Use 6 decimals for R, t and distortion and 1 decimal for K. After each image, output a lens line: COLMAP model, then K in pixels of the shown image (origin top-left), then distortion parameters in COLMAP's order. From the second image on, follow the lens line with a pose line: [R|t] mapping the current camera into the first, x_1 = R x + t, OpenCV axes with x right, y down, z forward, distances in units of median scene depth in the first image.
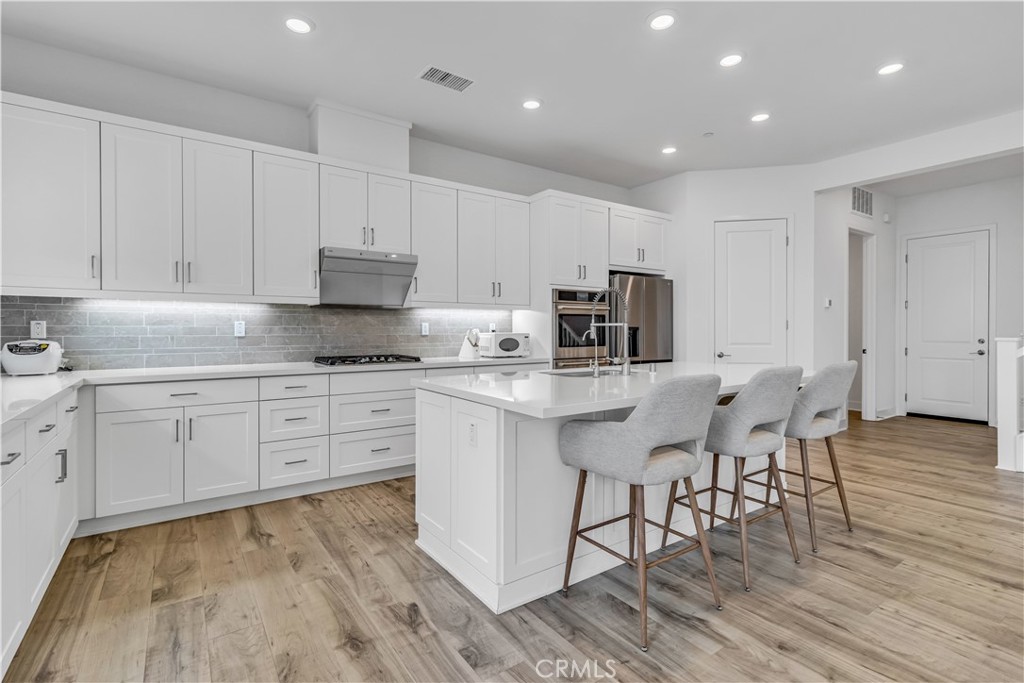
lens RADIAL K [[482.6, 0, 512.5], [0, 482.6, 331.5], [0, 0, 1]] dist [0.000182, 0.000019]
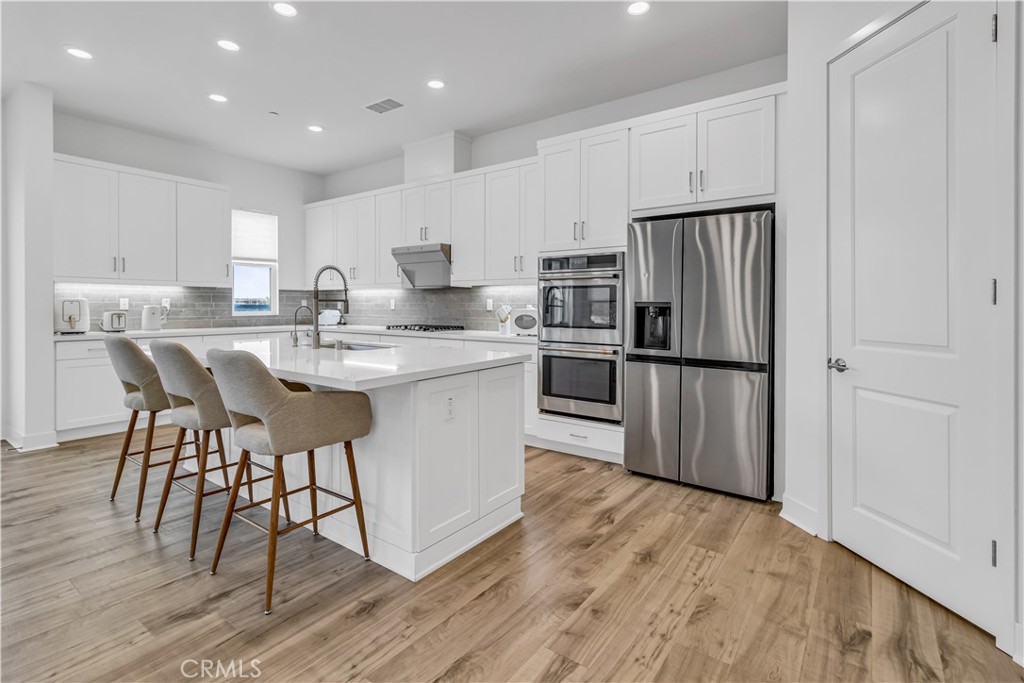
lens RADIAL K [[490.4, 0, 509.1], [0, 490.4, 305.4], [0, 0, 1]] dist [-0.002293, -0.000395]
pose [[0.318456, 0.001090, -0.947937, 0.944234], [-0.008000, 0.999967, -0.001537, -0.002913], [0.947904, 0.008073, 0.318454, 0.723221]]
